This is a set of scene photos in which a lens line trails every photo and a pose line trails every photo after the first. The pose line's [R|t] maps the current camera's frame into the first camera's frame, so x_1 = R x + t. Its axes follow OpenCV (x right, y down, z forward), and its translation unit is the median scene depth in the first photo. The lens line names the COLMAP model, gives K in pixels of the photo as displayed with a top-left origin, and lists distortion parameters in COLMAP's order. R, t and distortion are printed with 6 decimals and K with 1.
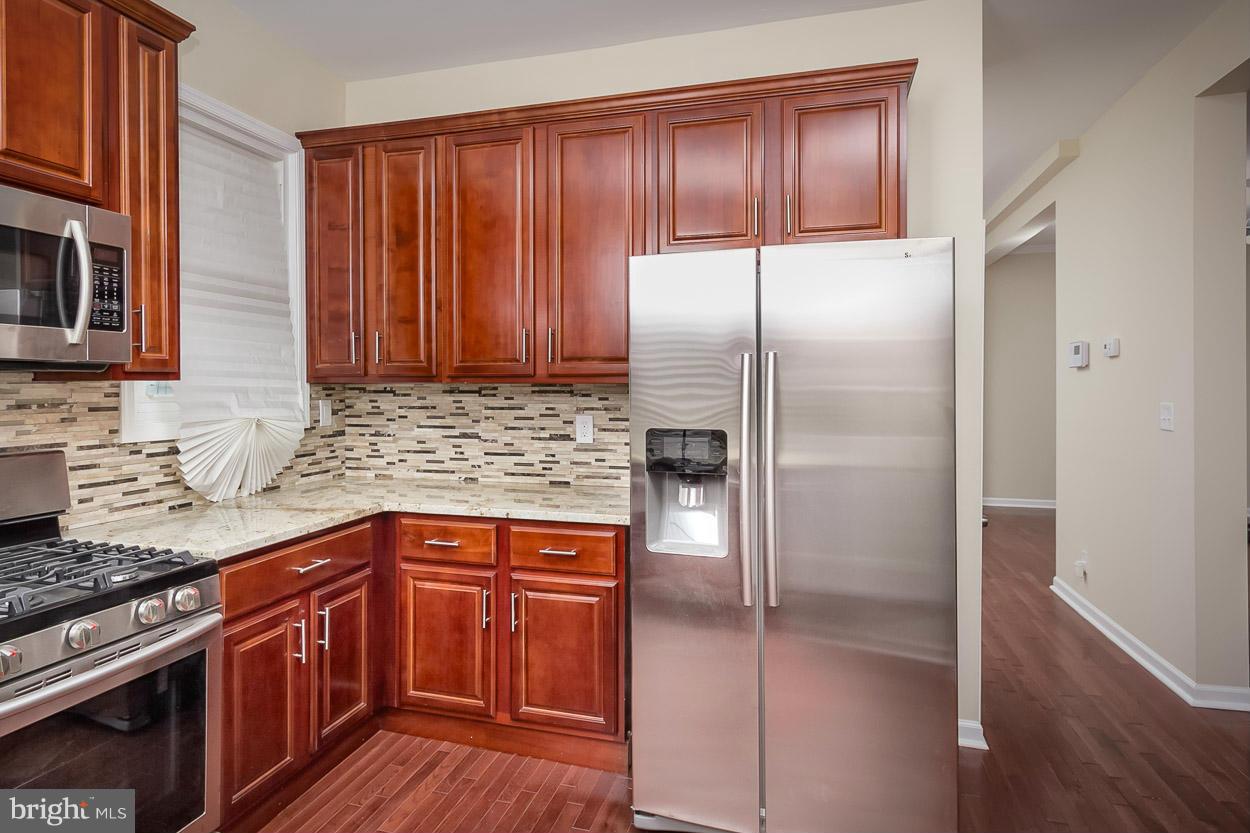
lens RADIAL K [[716.3, 0, 587.9], [0, 716.3, 385.9], [0, 0, 1]] dist [0.000171, 0.000343]
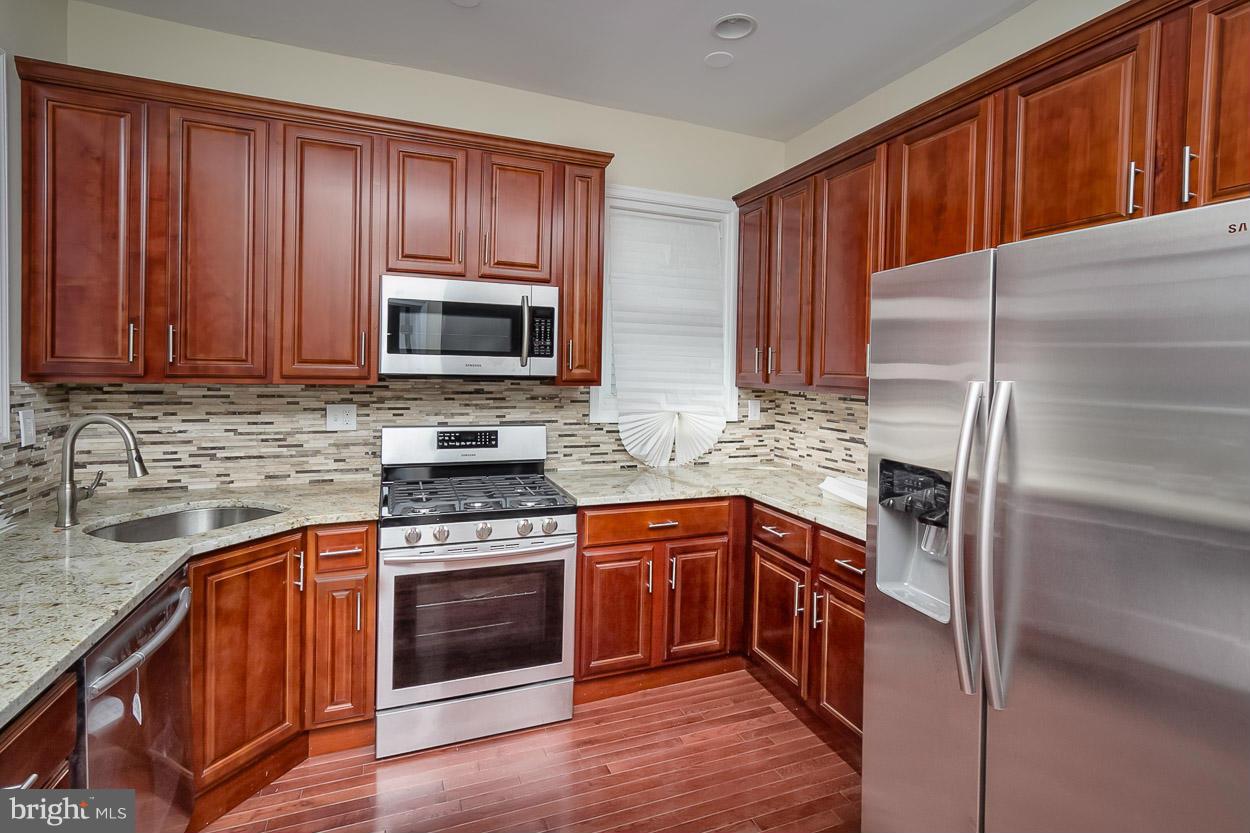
lens RADIAL K [[587.9, 0, 630.5], [0, 587.9, 376.6], [0, 0, 1]] dist [0.001460, 0.000801]
pose [[0.611840, 0.027159, -0.790515, 0.407848], [-0.021866, 0.999609, 0.017419, -0.044604], [0.790680, 0.006628, 0.612194, 0.229435]]
